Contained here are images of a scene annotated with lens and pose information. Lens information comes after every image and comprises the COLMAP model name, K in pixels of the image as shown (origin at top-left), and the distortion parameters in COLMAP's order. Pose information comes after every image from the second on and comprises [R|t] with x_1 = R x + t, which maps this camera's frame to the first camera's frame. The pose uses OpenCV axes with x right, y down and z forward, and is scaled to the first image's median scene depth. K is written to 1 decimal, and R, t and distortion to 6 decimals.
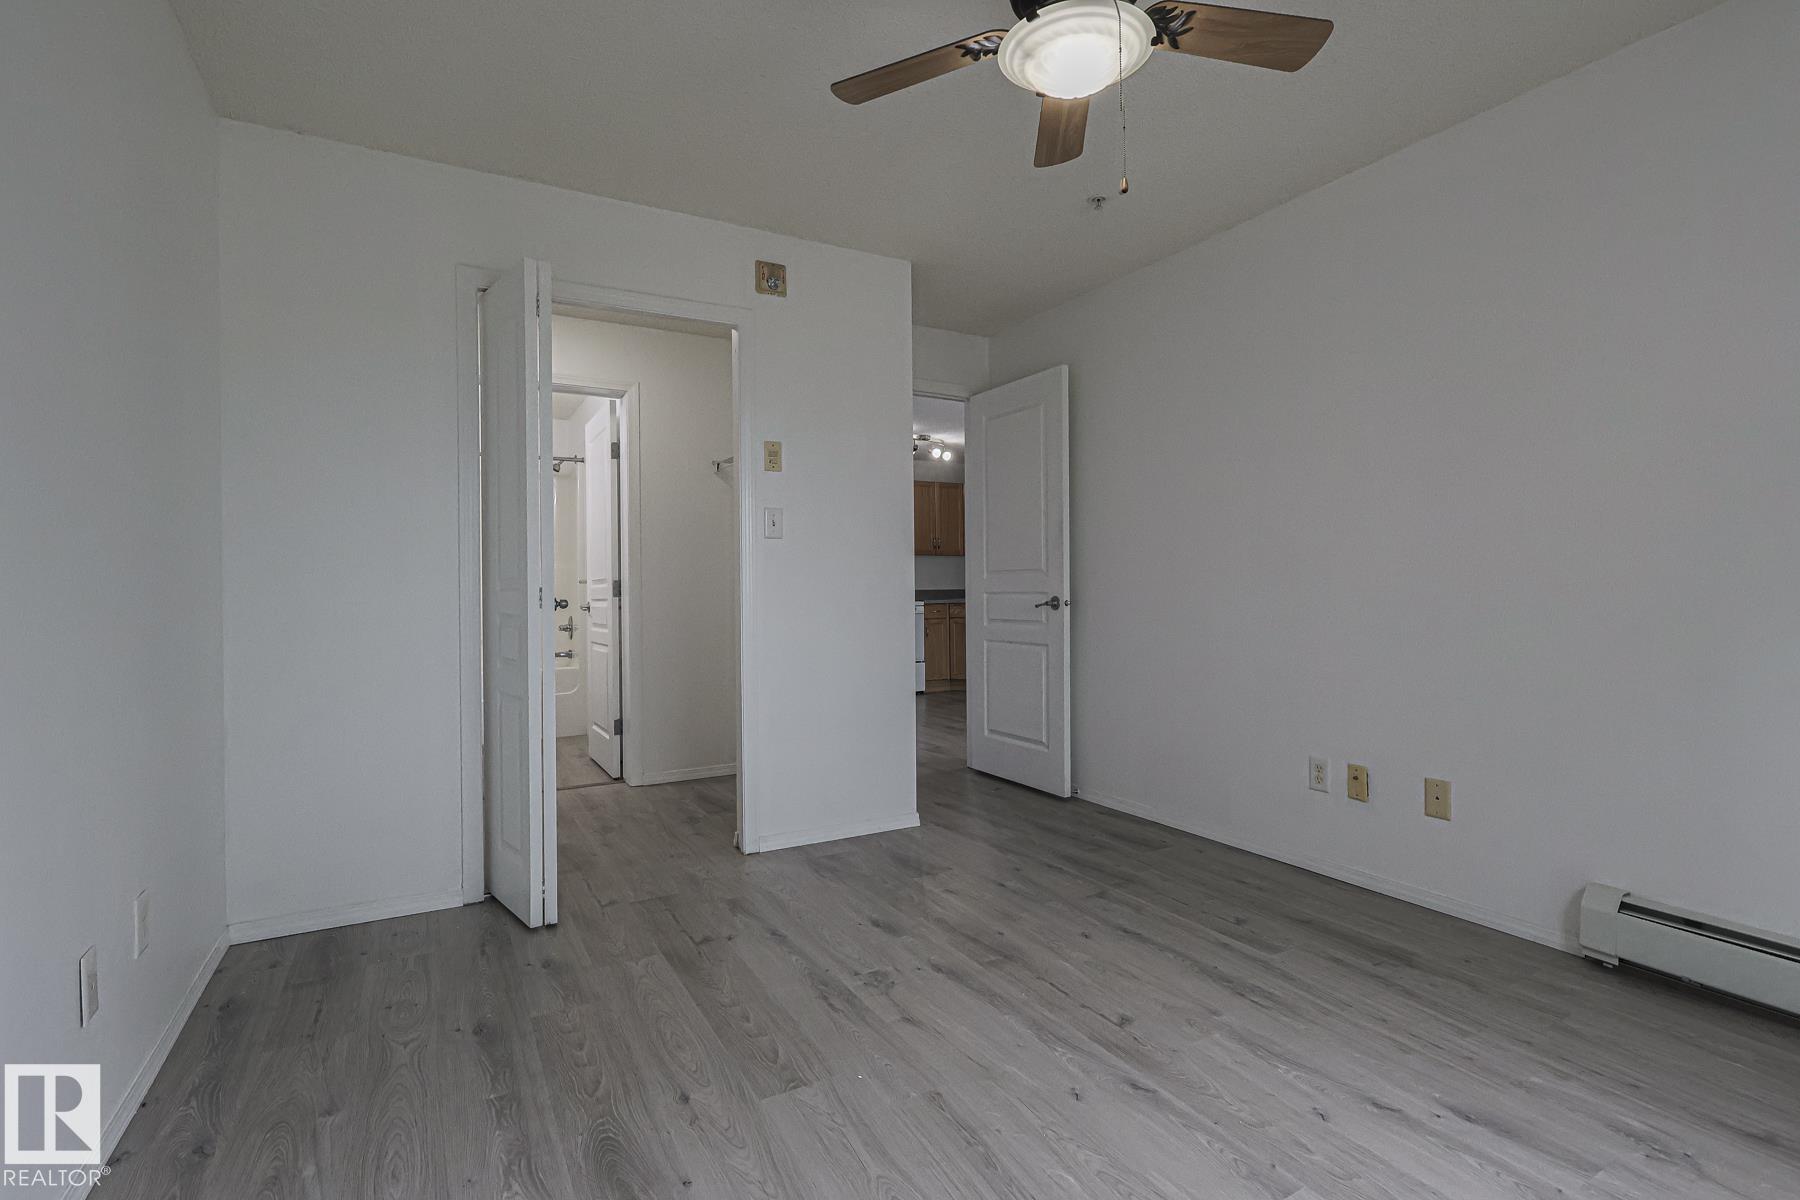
lens RADIAL K [[834.9, 0, 895.1], [0, 834.9, 590.6], [0, 0, 1]] dist [0.003366, -0.000352]
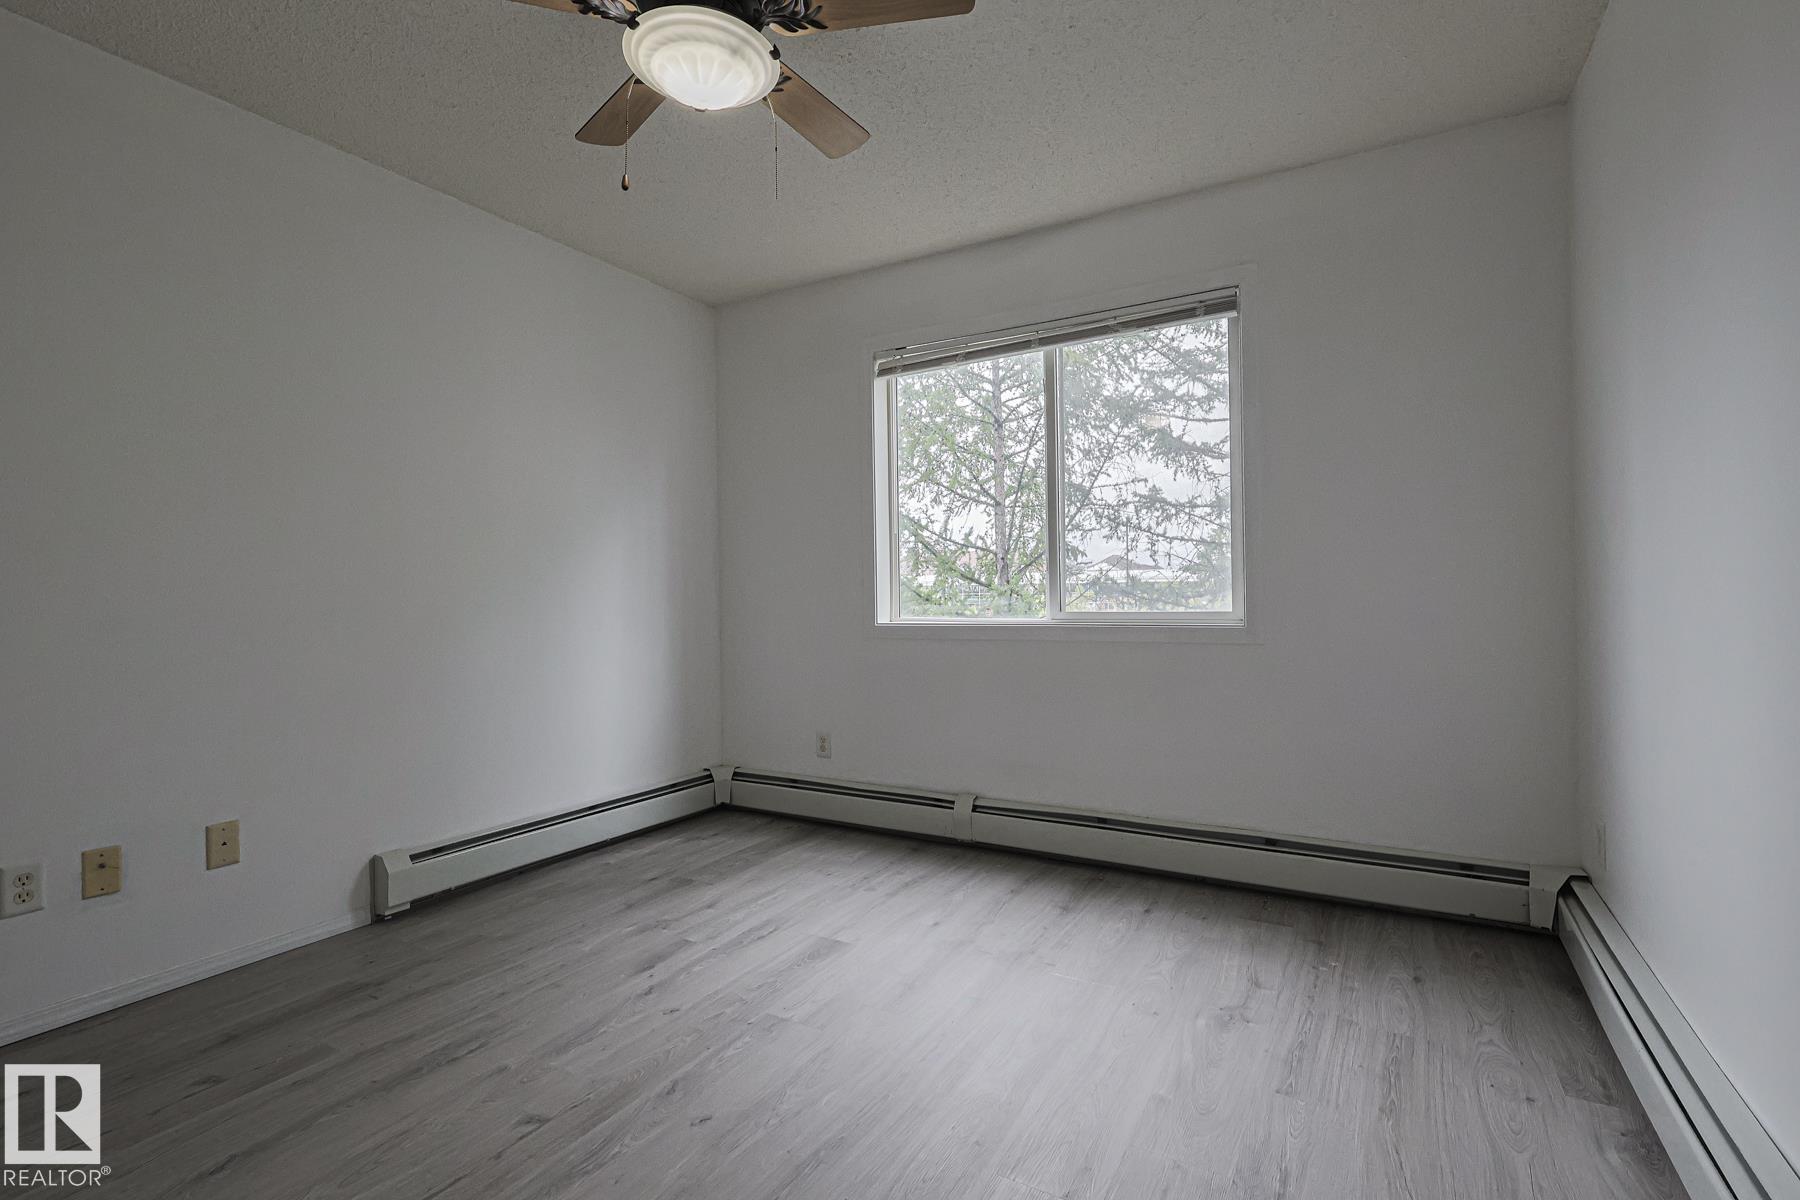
lens RADIAL K [[834.9, 0, 895.1], [0, 834.9, 590.6], [0, 0, 1]] dist [0.003366, -0.000352]
pose [[-0.510705, 0.017489, 0.859578, -0.642677], [0.017404, 0.999799, -0.010002, 0.002883], [-0.859580, 0.009852, -0.510906, 1.126730]]
